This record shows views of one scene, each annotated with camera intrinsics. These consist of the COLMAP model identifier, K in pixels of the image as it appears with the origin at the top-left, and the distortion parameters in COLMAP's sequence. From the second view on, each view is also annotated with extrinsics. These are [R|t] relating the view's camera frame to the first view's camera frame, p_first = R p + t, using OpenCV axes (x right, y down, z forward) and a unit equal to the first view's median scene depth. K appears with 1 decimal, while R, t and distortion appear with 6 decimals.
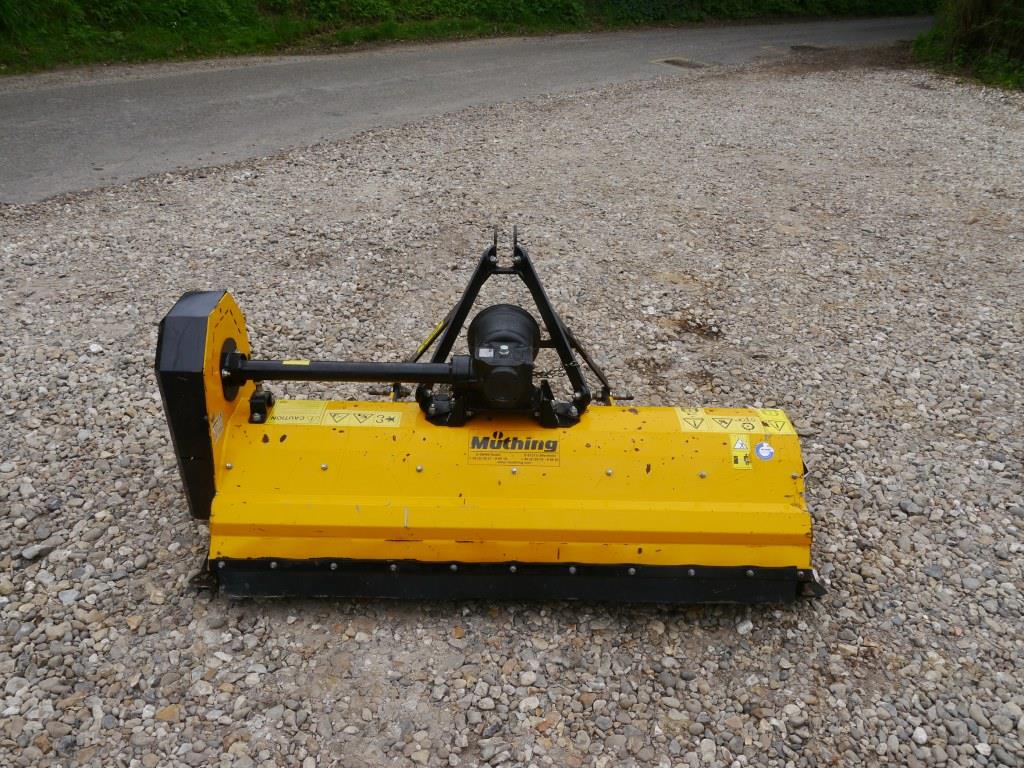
lens RADIAL K [[846.5, 0, 511.6], [0, 846.5, 383.0], [0, 0, 1]] dist [-0.036795, 0.016497]
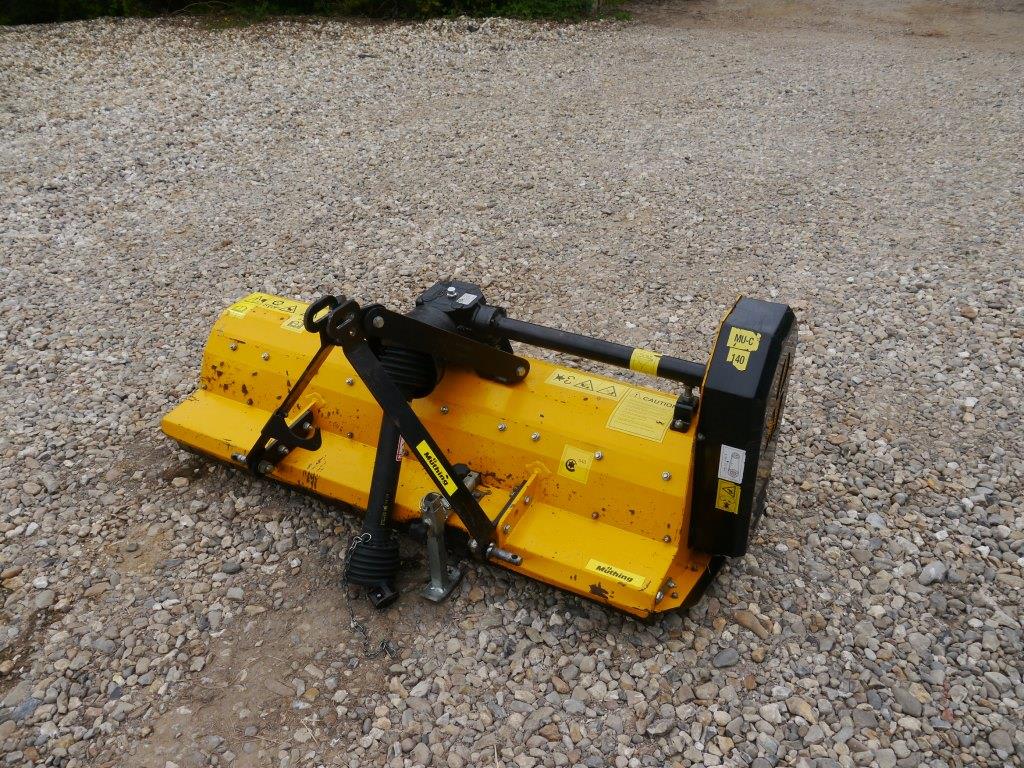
lens RADIAL K [[846.5, 0, 512.1], [0, 846.5, 383.5], [0, 0, 1]] dist [-0.036795, 0.016497]
pose [[-0.878296, -0.265000, 0.397959, -0.495803], [0.222390, 0.510395, 0.830686, -0.794108], [-0.423248, 0.818090, -0.389345, 1.442742]]
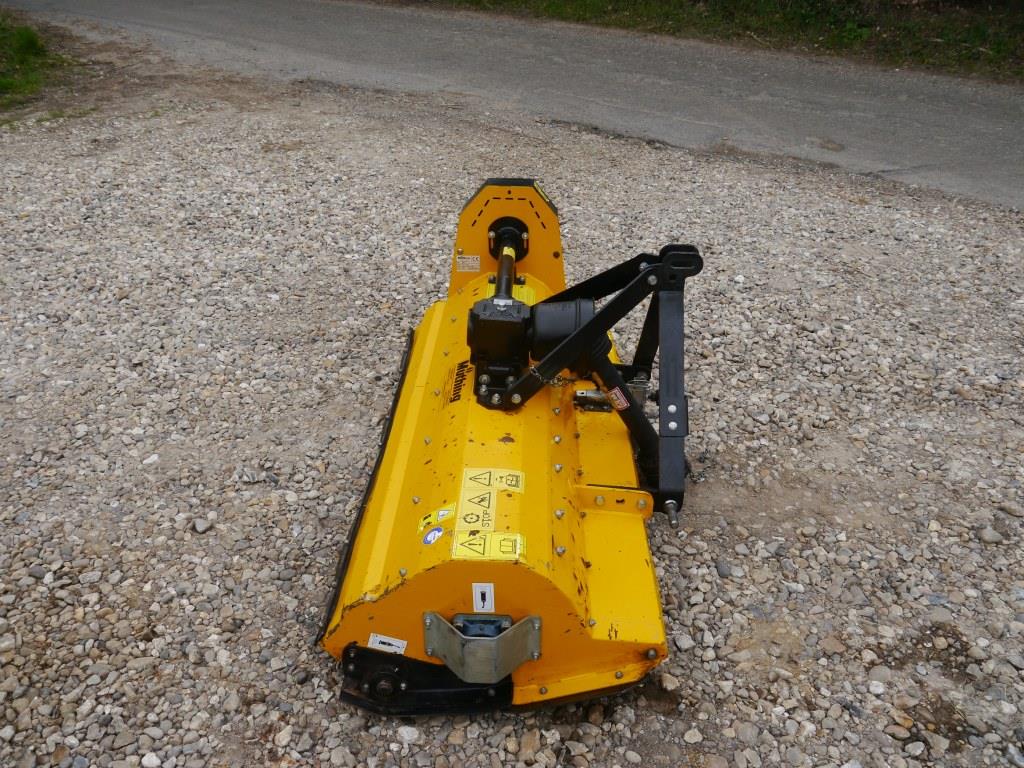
lens RADIAL K [[846.5, 0, 512.6], [0, 846.5, 386.1], [0, 0, 1]] dist [-0.036795, 0.016497]
pose [[-0.033857, 0.468455, -0.882838, 0.941983], [-0.495720, 0.759154, 0.421837, -0.403737], [0.867822, 0.451923, 0.206520, 0.840356]]
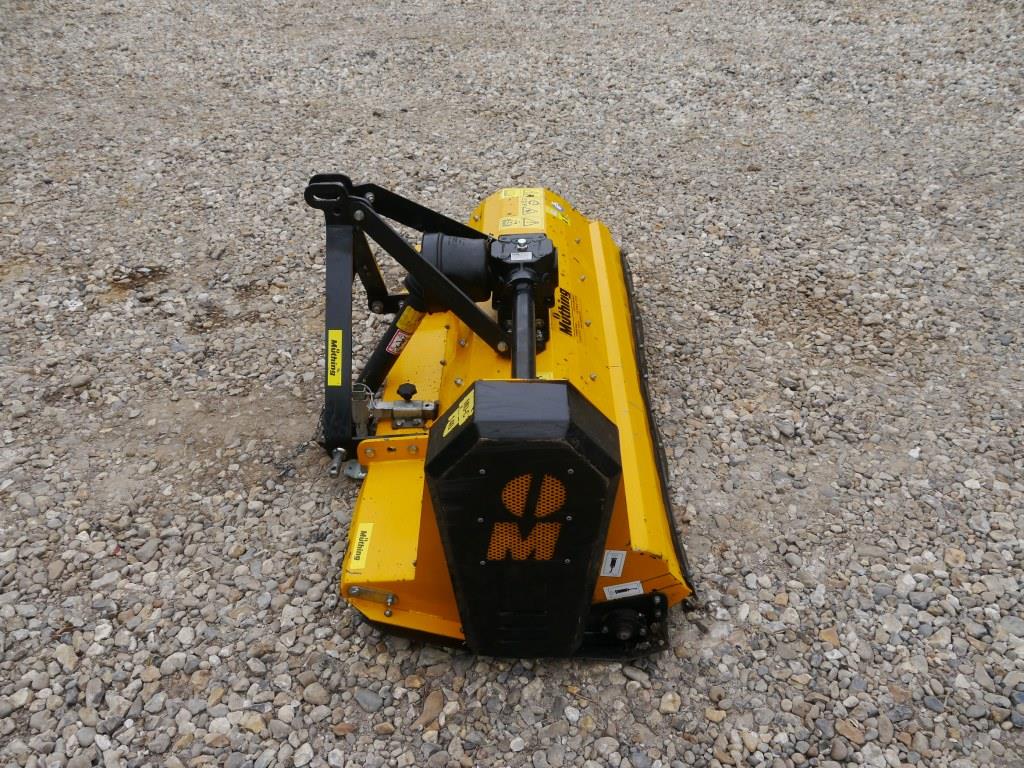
lens RADIAL K [[846.5, 0, 511.2], [0, 846.5, 386.1], [0, 0, 1]] dist [-0.036795, 0.016497]
pose [[0.018798, -0.622653, 0.782272, -0.852835], [0.489791, 0.687834, 0.535714, -0.443754], [-0.871637, 0.373080, 0.317900, 0.764643]]
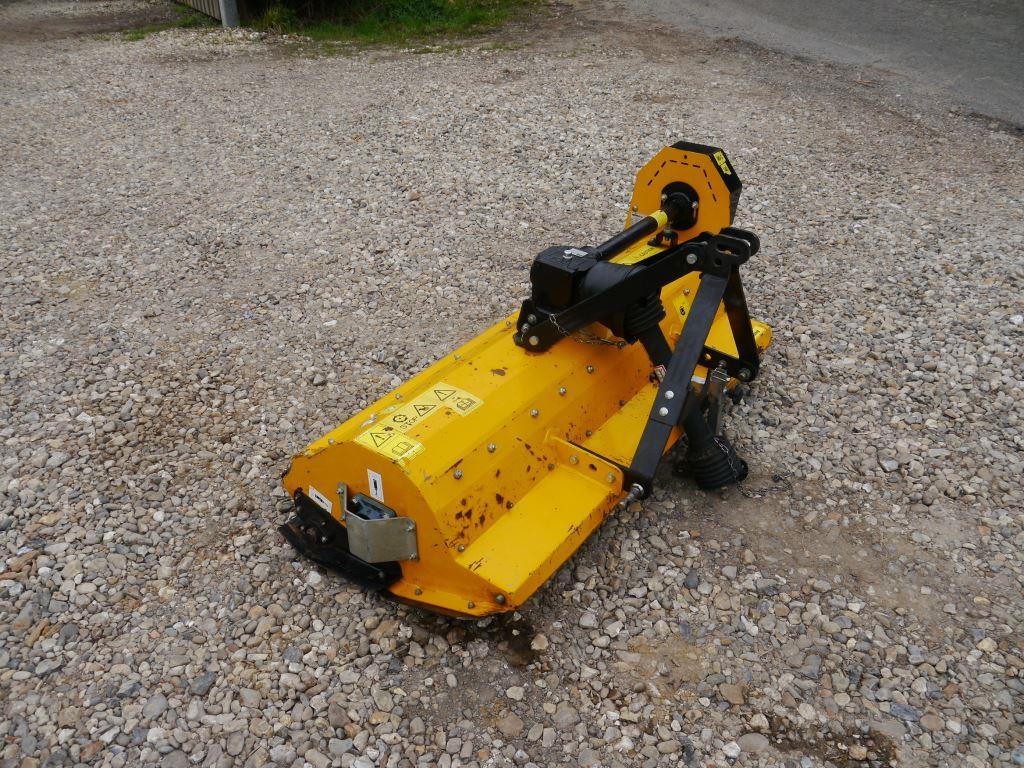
lens RADIAL K [[846.5, 0, 512.6], [0, 846.5, 385.0], [0, 0, 1]] dist [-0.036795, 0.016497]
pose [[-0.586184, 0.403934, -0.702300, 0.835487], [-0.410545, 0.599215, 0.687310, -0.635850], [0.698457, 0.691216, -0.185417, 1.256131]]
